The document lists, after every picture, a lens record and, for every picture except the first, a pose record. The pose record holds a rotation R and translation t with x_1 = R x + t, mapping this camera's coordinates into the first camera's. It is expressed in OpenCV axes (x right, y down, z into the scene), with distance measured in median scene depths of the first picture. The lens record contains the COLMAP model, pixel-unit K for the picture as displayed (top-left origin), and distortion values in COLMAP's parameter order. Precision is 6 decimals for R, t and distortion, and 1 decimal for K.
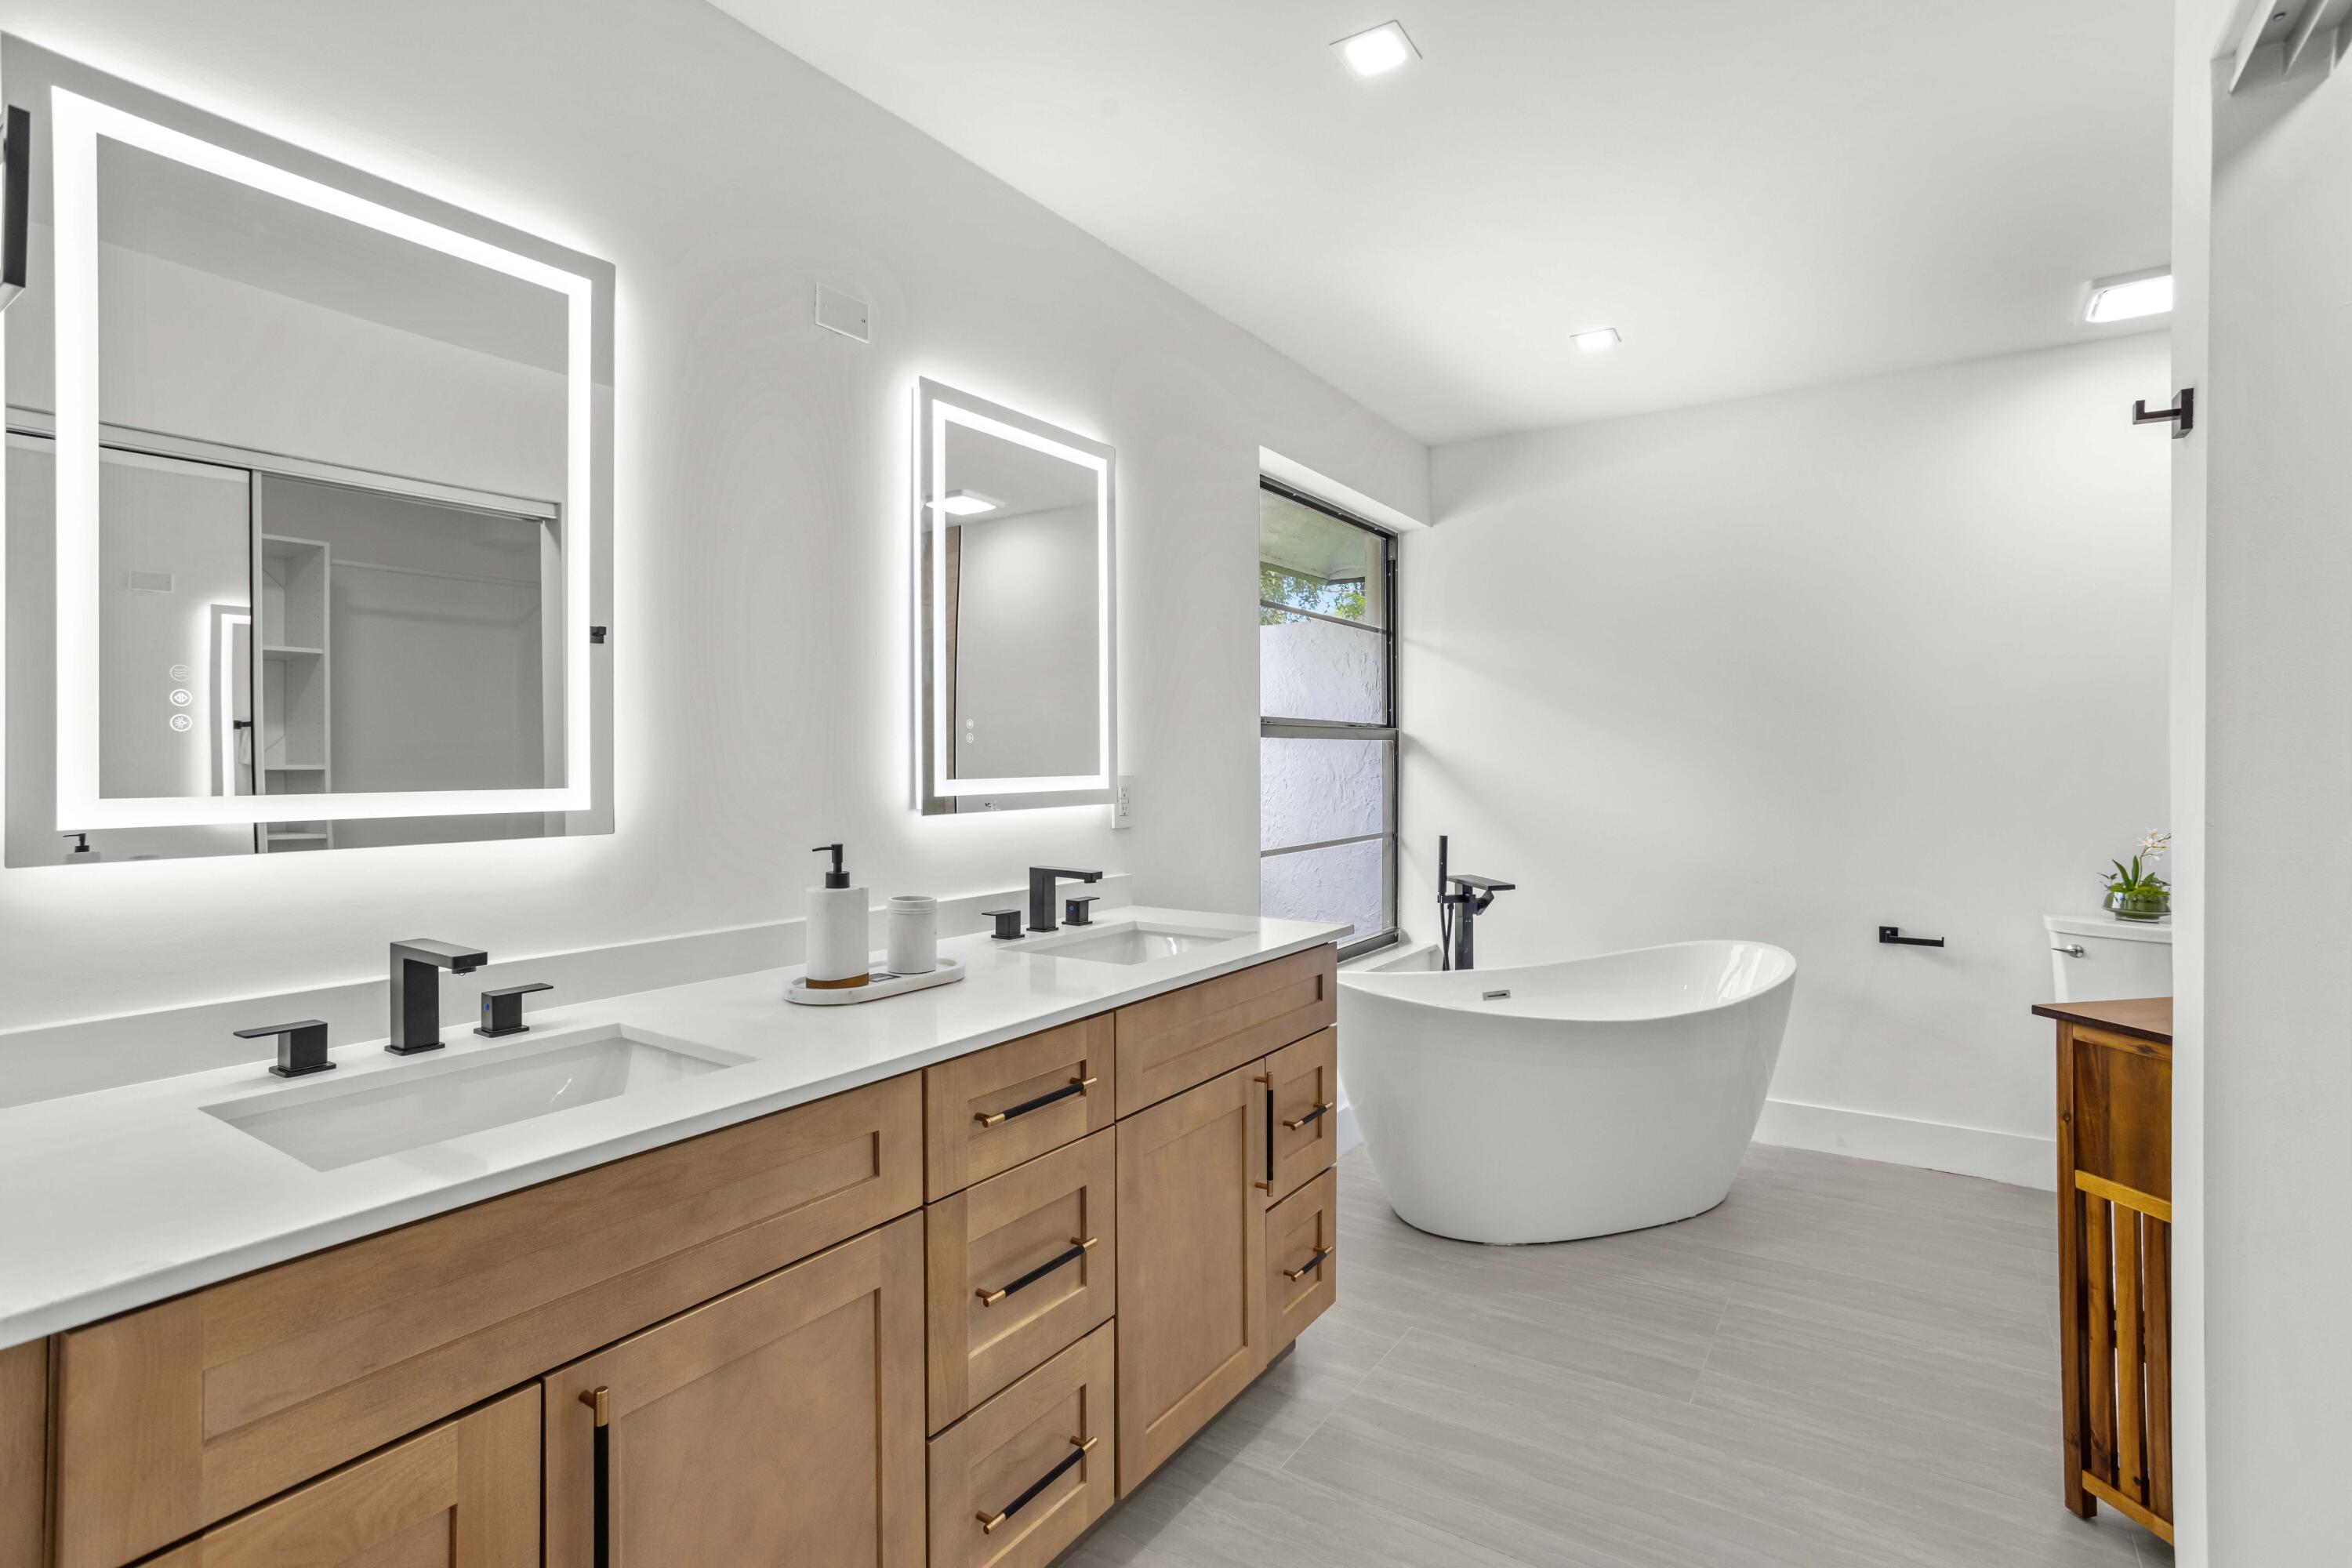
lens RADIAL K [[1113.5, 0, 1210.6], [0, 1113.5, 764.6], [0, 0, 1]] dist [-0.000877, 0.000359]
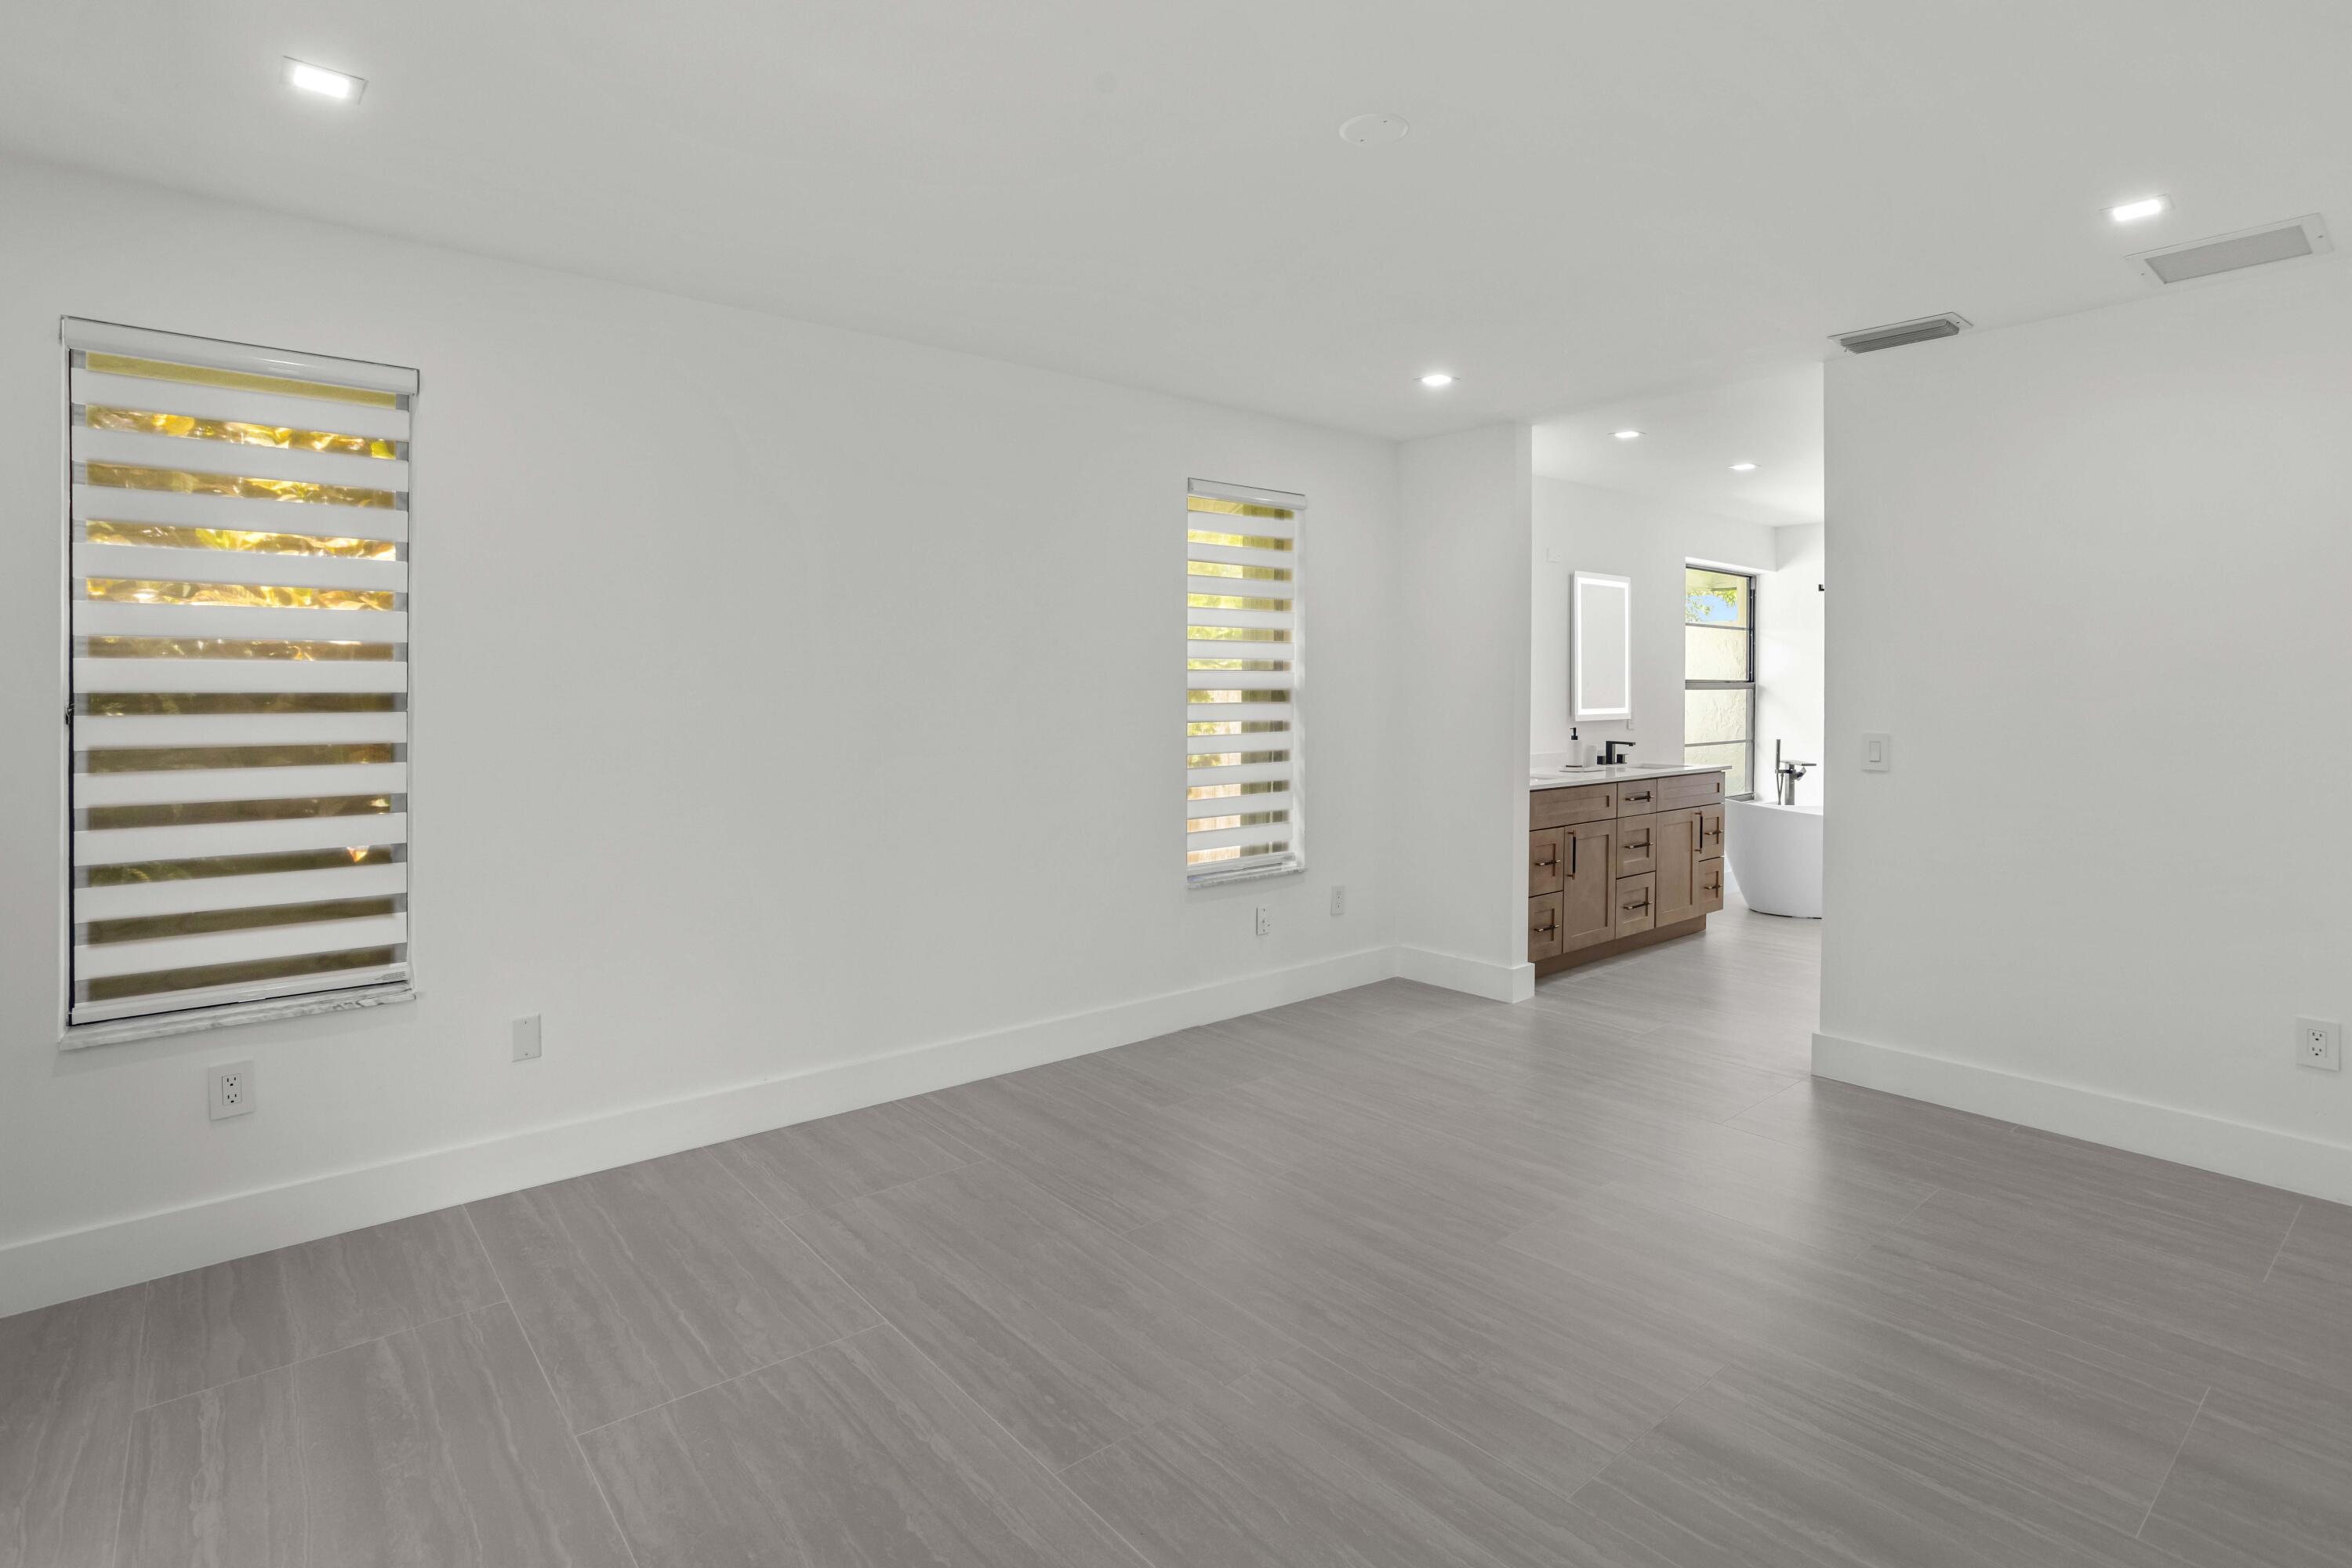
lens RADIAL K [[1194.7, 0, 1168.9], [0, 1194.7, 707.7], [0, 0, 1]] dist [-0.001606, 0.000433]
pose [[0.956447, 0.011321, -0.291686, -0.291580], [-0.007356, 0.999865, 0.014686, -0.022324], [0.291813, -0.011901, 0.956401, -1.875407]]
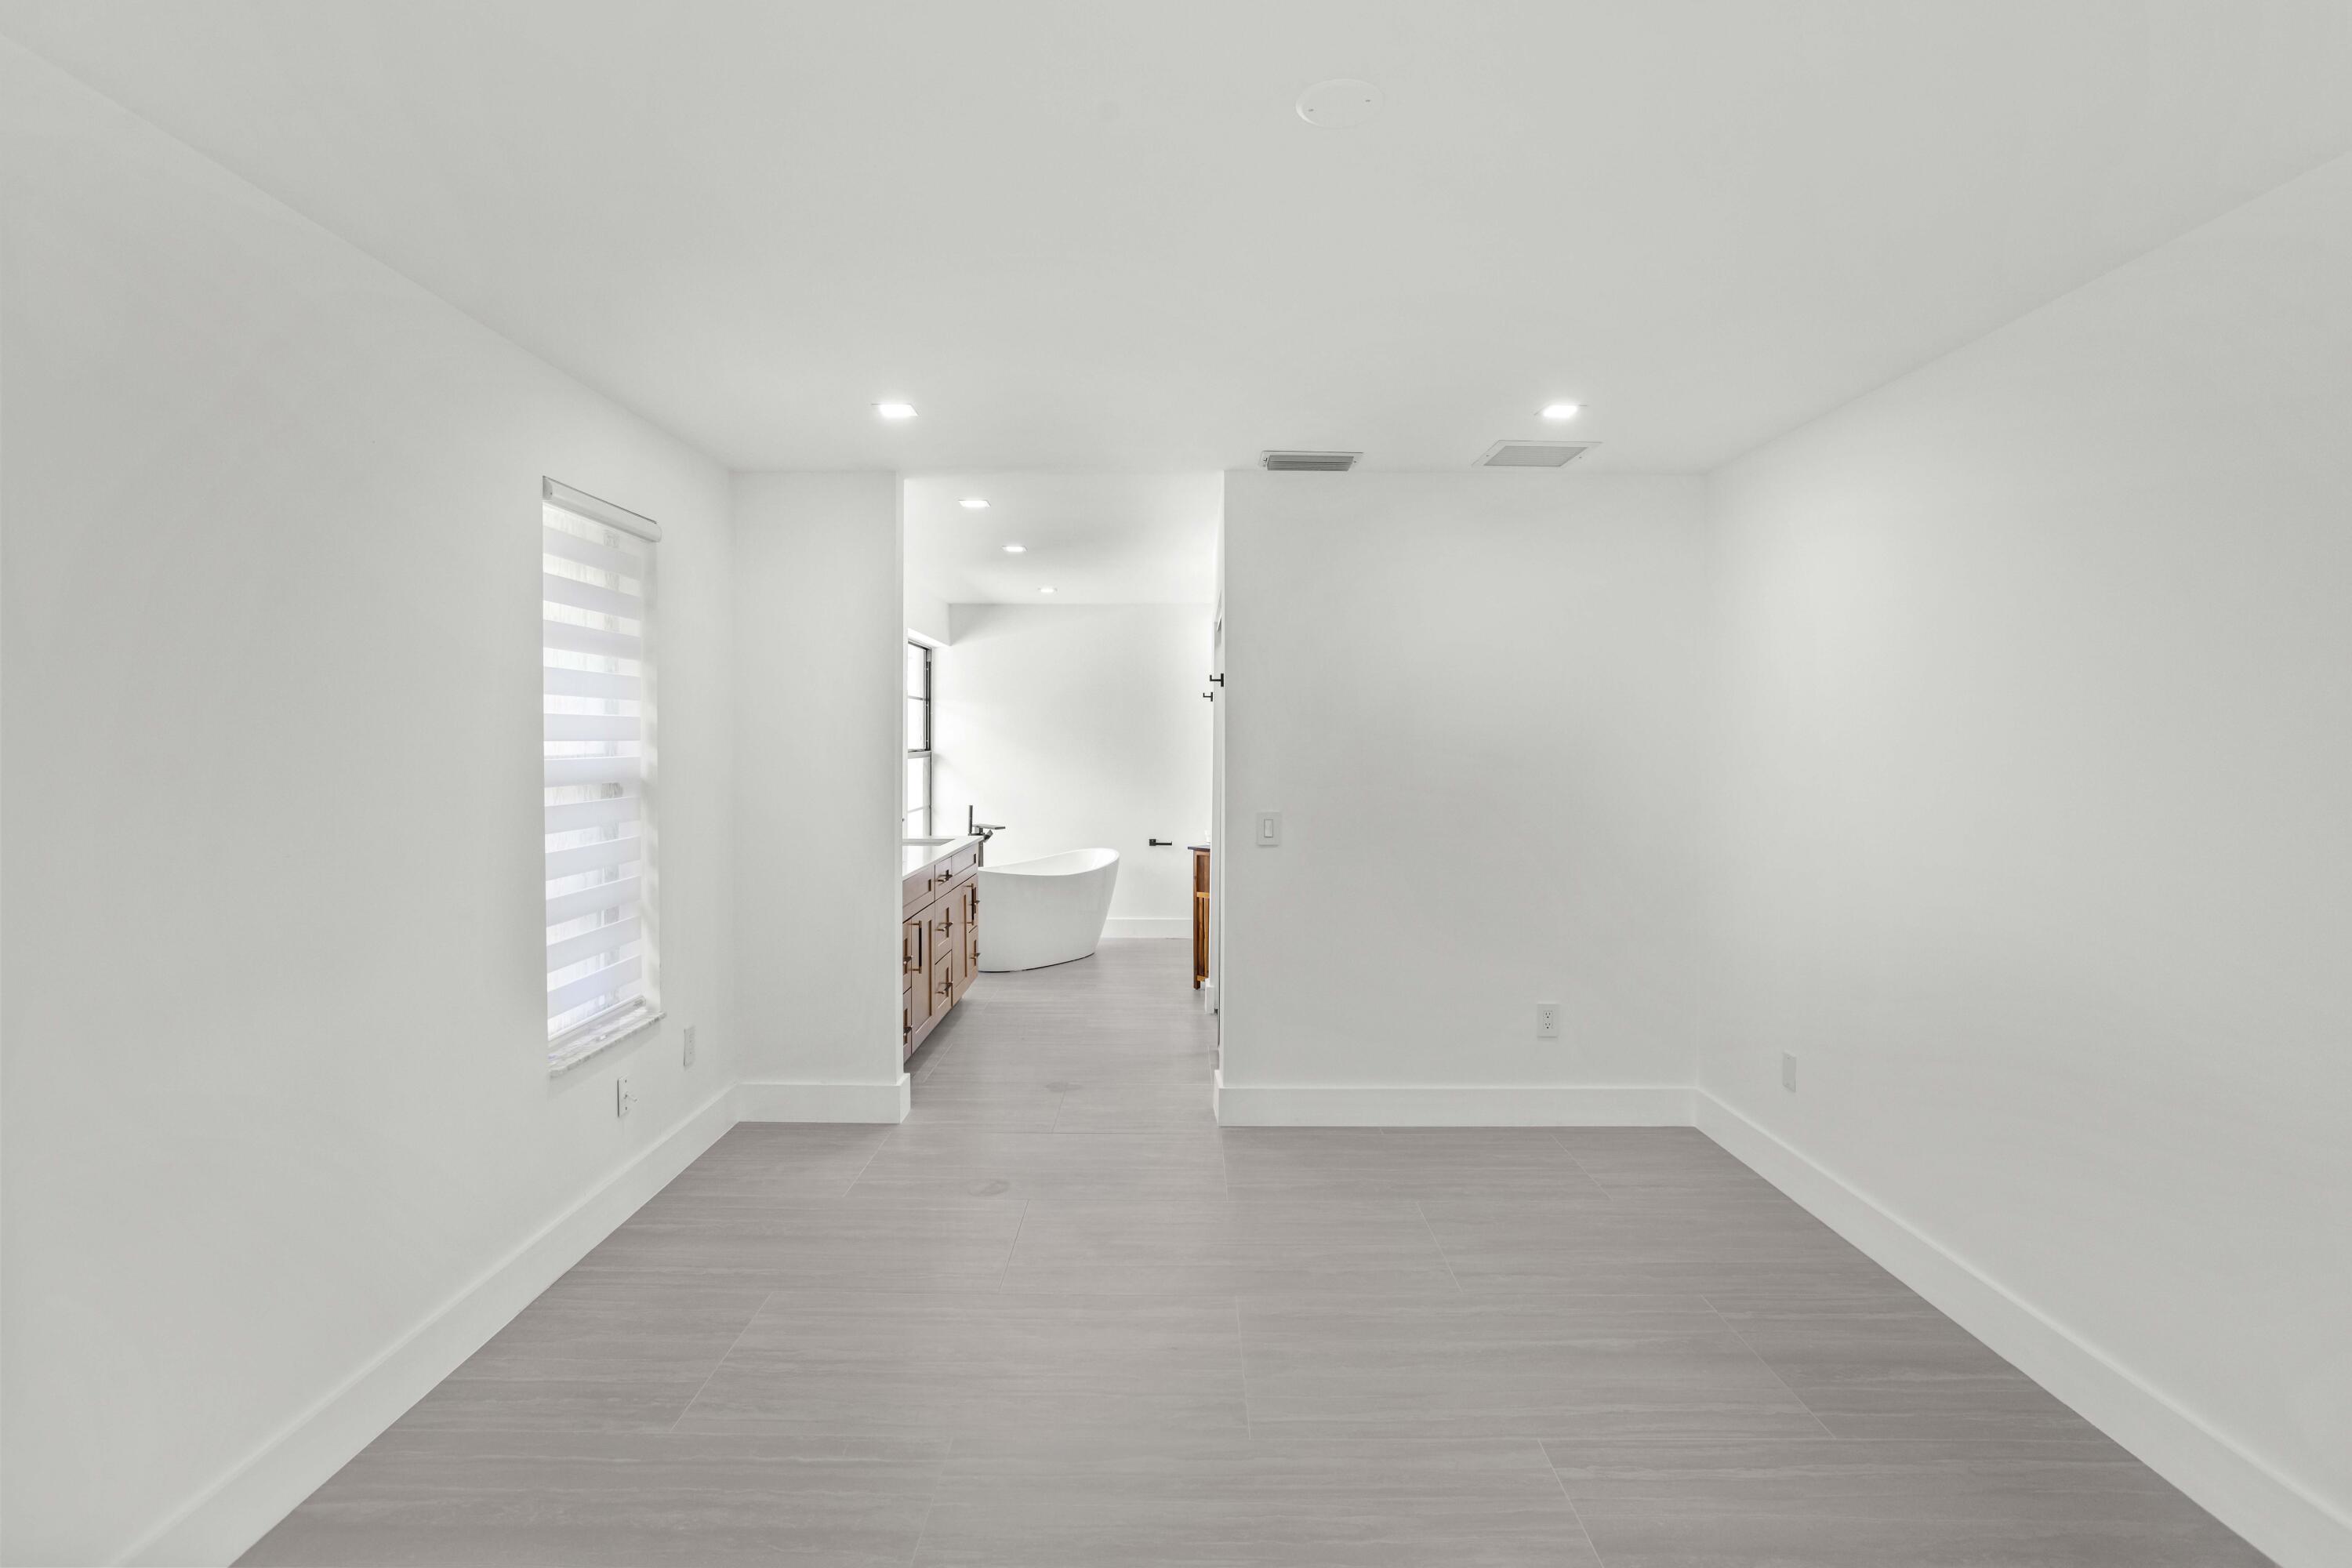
lens RADIAL K [[1156.1, 0, 1181.7], [0, 1156.1, 758.3], [0, 0, 1]] dist [-0.095421, 0.072073]
pose [[0.839518, -0.003020, 0.543324, -0.893264], [-0.003261, 0.999939, 0.010597, -0.068285], [-0.543323, -0.010668, 0.839456, -1.455150]]
